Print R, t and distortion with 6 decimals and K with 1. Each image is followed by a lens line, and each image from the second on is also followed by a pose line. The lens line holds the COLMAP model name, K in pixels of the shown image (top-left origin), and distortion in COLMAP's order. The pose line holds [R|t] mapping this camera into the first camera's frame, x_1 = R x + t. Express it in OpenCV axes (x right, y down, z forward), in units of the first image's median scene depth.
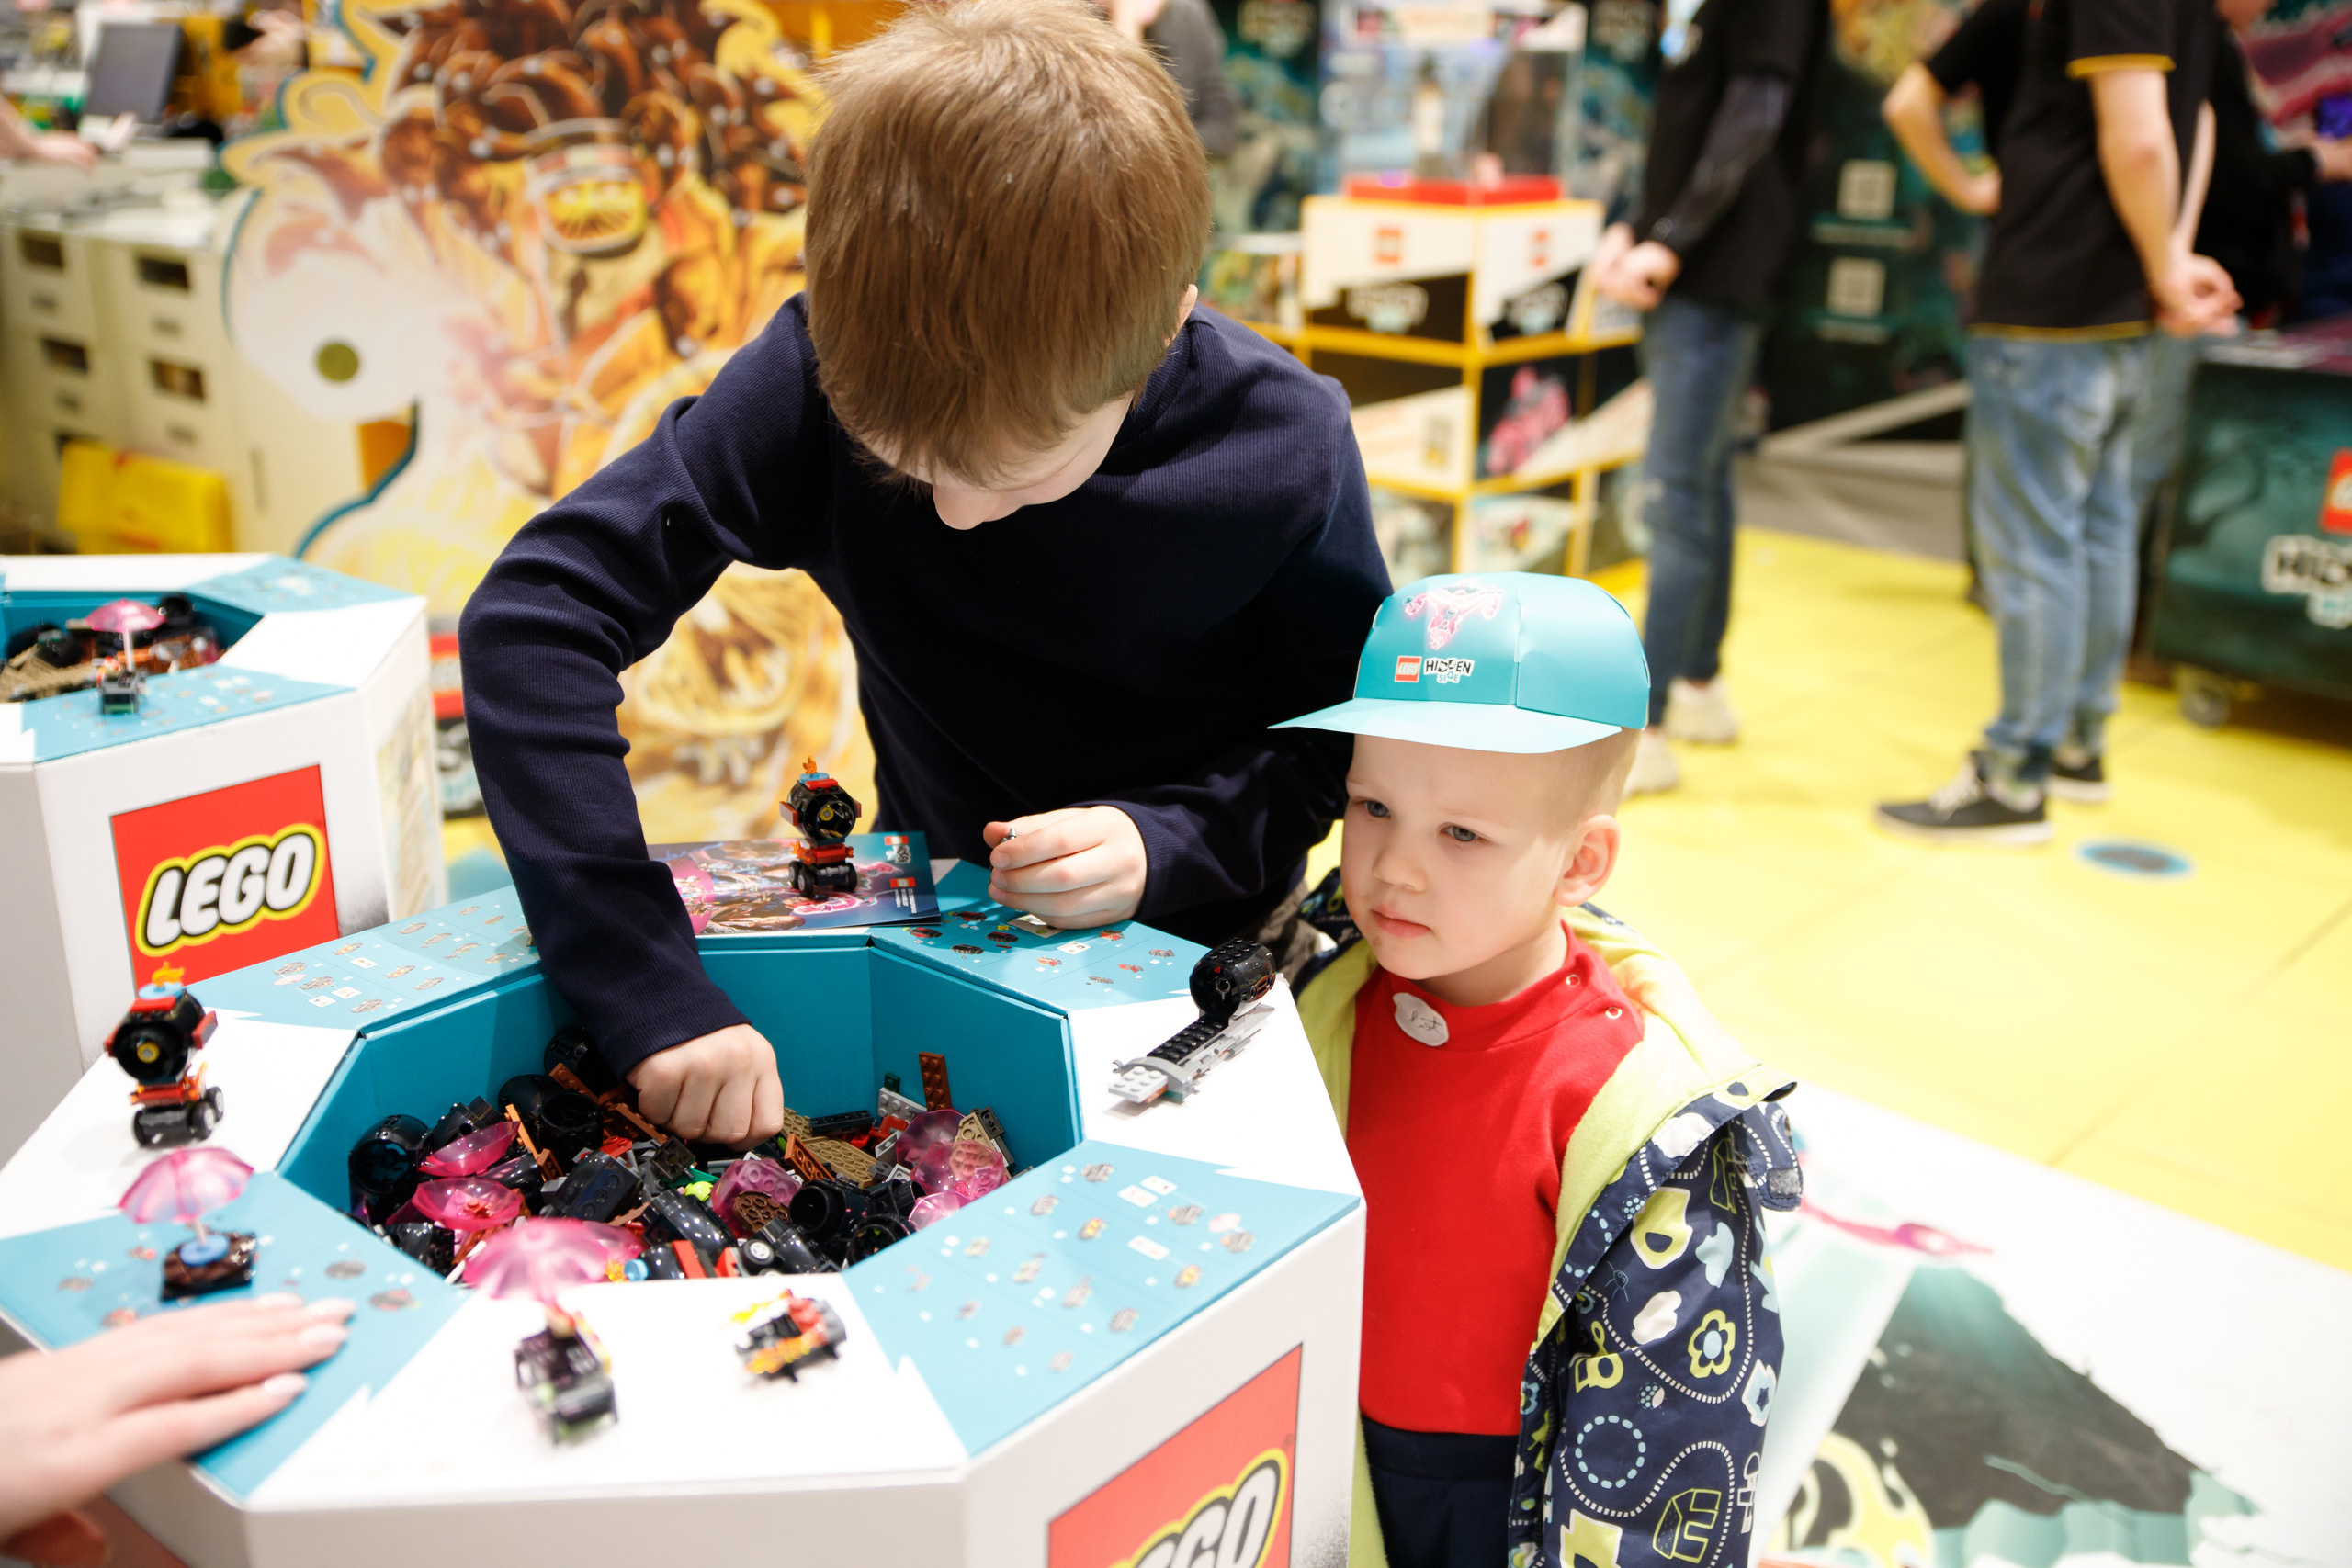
lens RADIAL K [[2167.2, 0, 1176.0], [0, 2167.2, 784.0], [0, 0, 1]] dist [-0.043719, 0.014027]
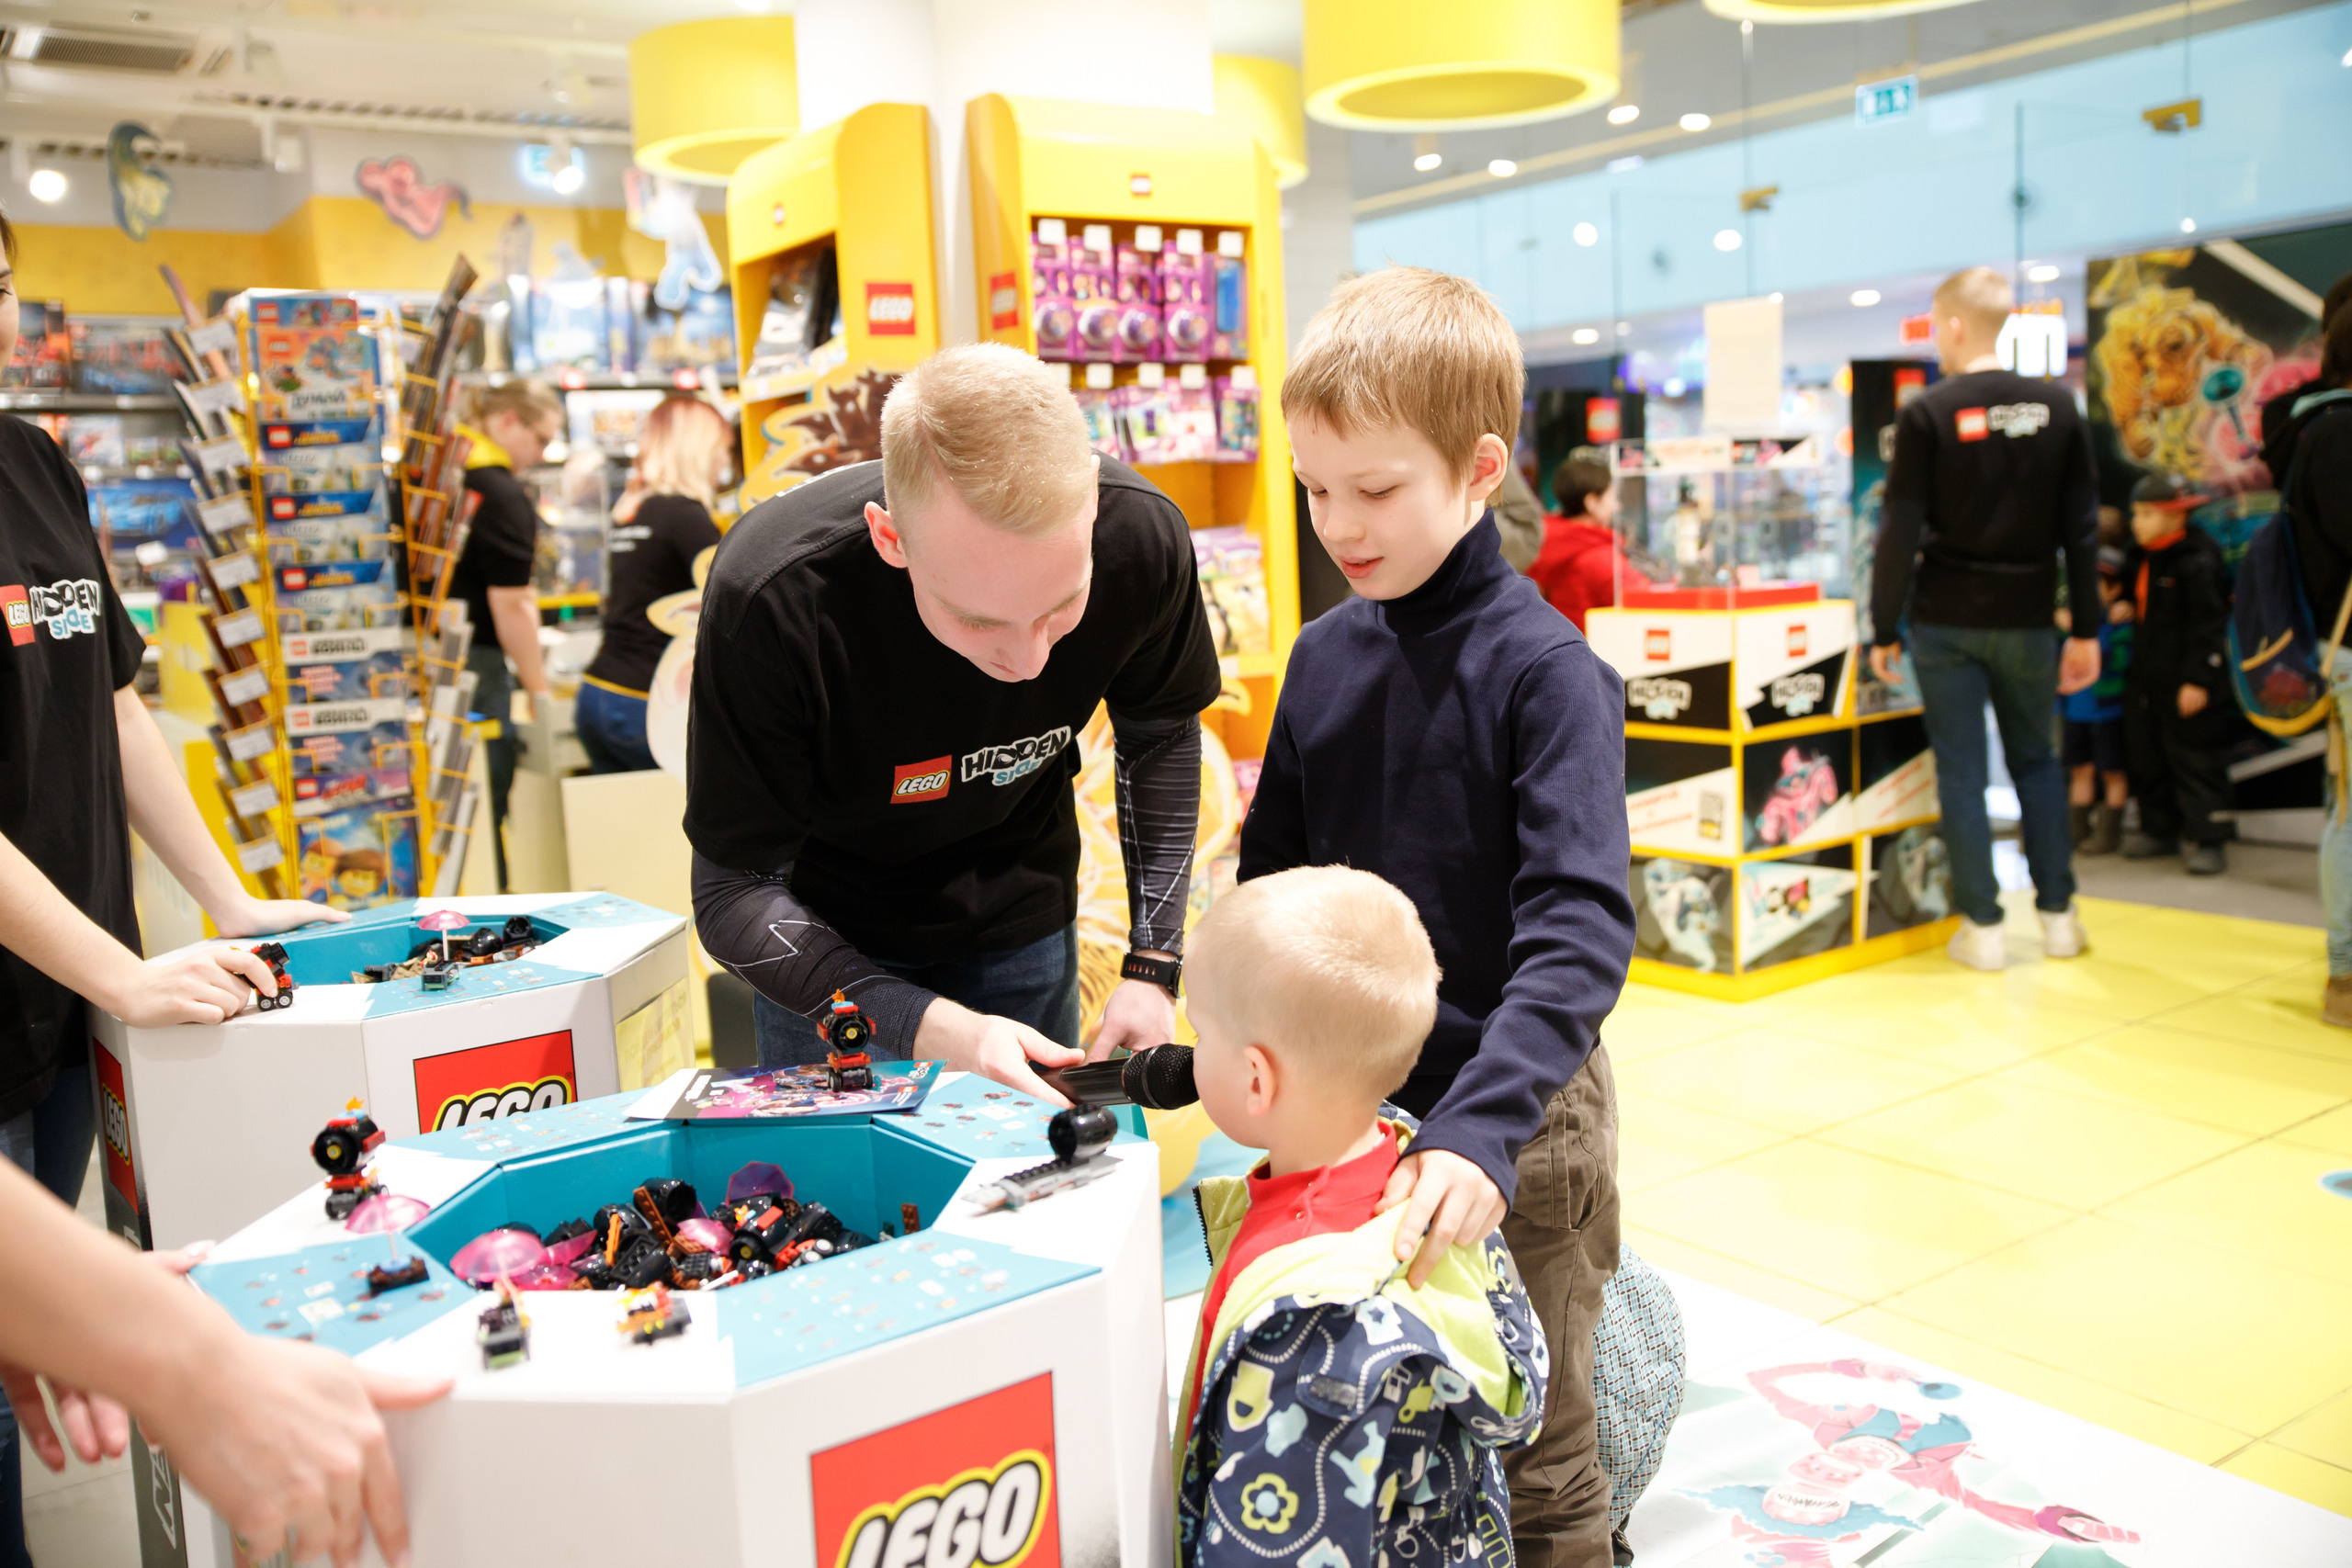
lens RADIAL K [[2057.9, 0, 1176.0], [0, 2057.9, 784.0], [0, 0, 1]] dist [-0.014479, -0.005416]
pose [[0.969928, -0.041206, -0.239878, 0.110011], [-0.006809, 0.980585, -0.195976, 0.034808], [0.243296, 0.191716, 0.950817, -0.071647]]
